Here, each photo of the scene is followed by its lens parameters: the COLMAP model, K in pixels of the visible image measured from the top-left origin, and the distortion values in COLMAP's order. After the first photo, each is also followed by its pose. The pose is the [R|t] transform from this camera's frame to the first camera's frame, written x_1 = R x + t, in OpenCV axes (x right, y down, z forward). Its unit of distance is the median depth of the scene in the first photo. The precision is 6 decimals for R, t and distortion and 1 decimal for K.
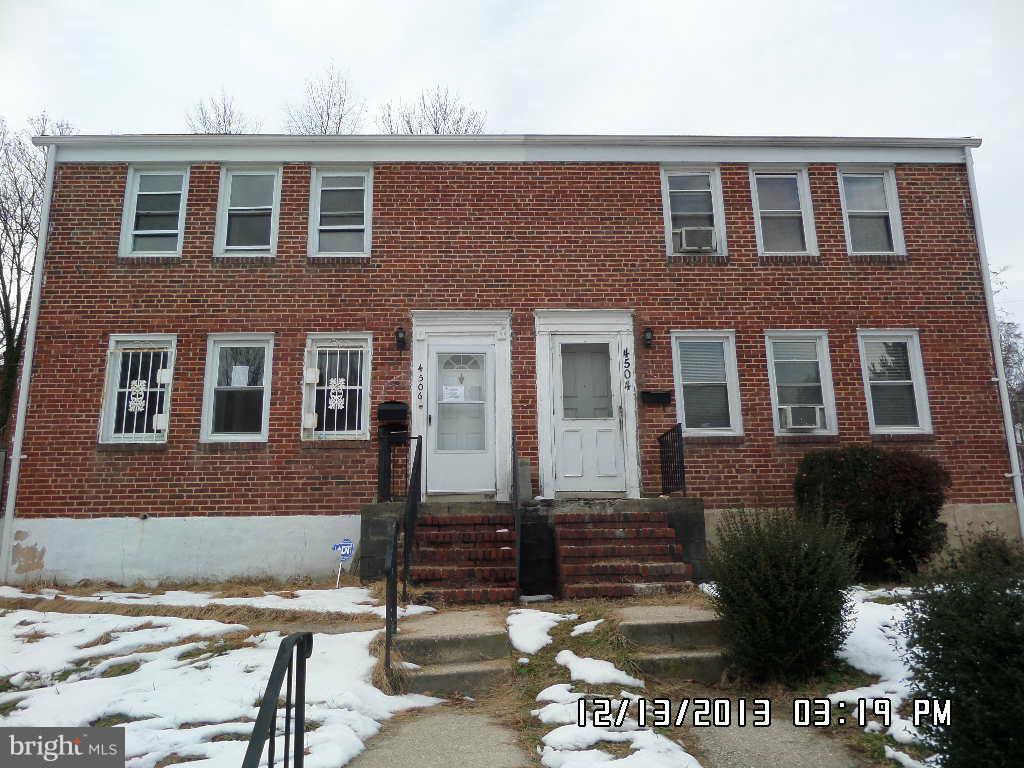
lens RADIAL K [[733.7, 0, 512.0], [0, 733.7, 384.0], [0, 0, 1]] dist [-0.000477, -0.004169]
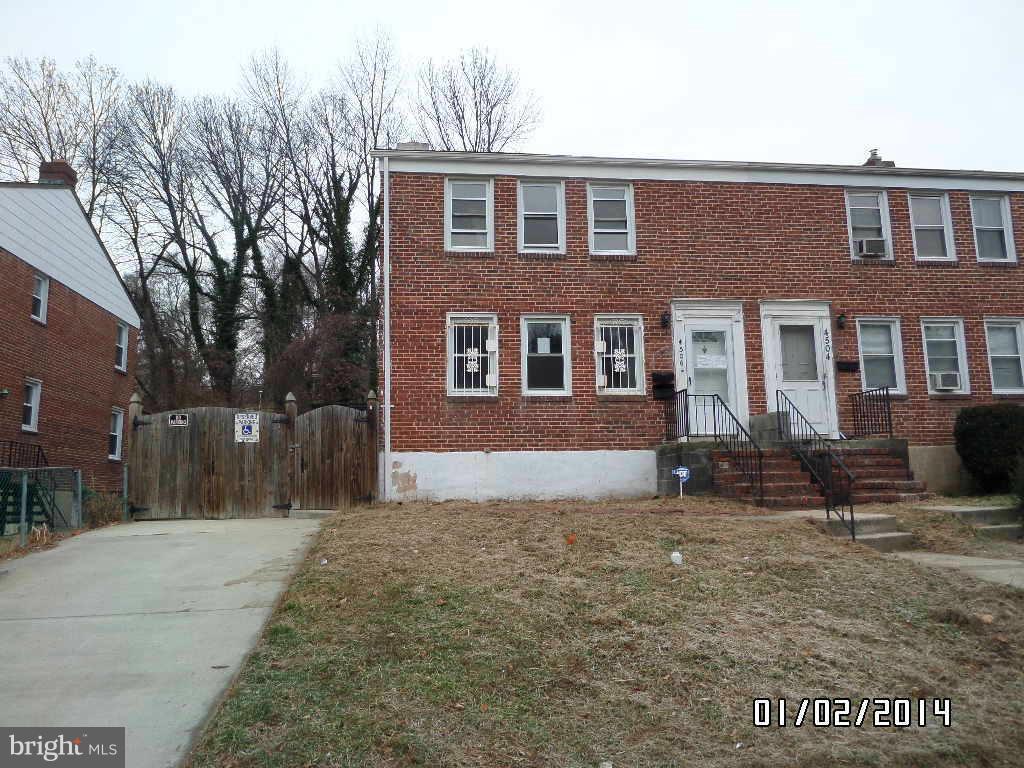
lens RADIAL K [[733.7, 0, 512.0], [0, 733.7, 384.0], [0, 0, 1]] dist [-0.000477, -0.004169]
pose [[0.996586, 0.009862, 0.081966, -0.537552], [-0.016384, 0.996717, 0.079288, -0.045898], [-0.080915, -0.080360, 0.993476, -0.310445]]
